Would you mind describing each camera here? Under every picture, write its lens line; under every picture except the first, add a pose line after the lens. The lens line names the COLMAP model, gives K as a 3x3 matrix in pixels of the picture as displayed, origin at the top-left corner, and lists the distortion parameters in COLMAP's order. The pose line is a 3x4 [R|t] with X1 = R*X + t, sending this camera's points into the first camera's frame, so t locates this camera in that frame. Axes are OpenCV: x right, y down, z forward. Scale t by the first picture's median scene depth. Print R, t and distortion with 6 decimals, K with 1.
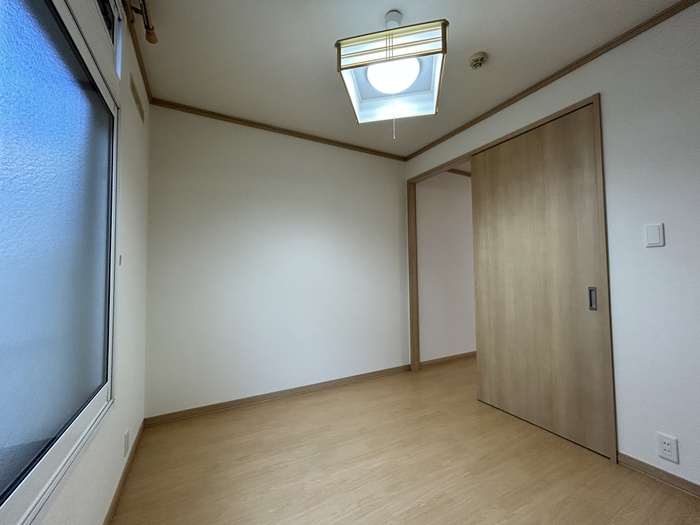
lens RADIAL K [[281.6, 0, 355.2], [0, 281.6, 261.8], [0, 0, 1]] dist [-0.004403, 0.001219]
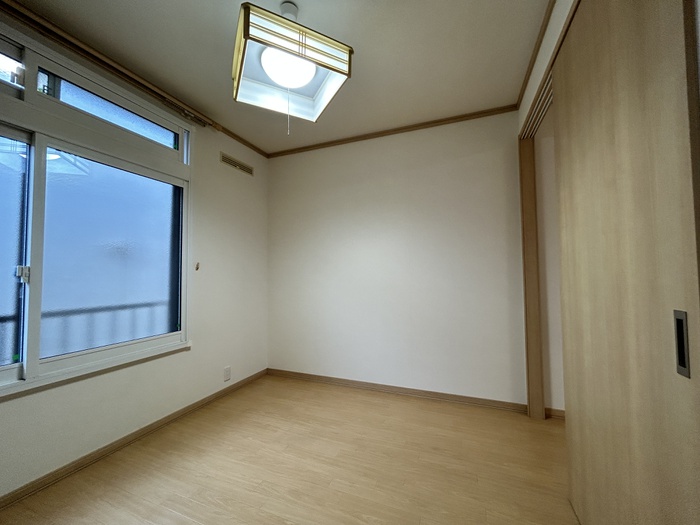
lens RADIAL K [[281.6, 0, 349.8], [0, 281.6, 263.6], [0, 0, 1]] dist [-0.004403, 0.001219]
pose [[0.631503, -0.029323, -0.774819, 0.747419], [0.039673, 0.999198, -0.005480, 0.012965], [0.774358, -0.027278, 0.632159, 0.396333]]
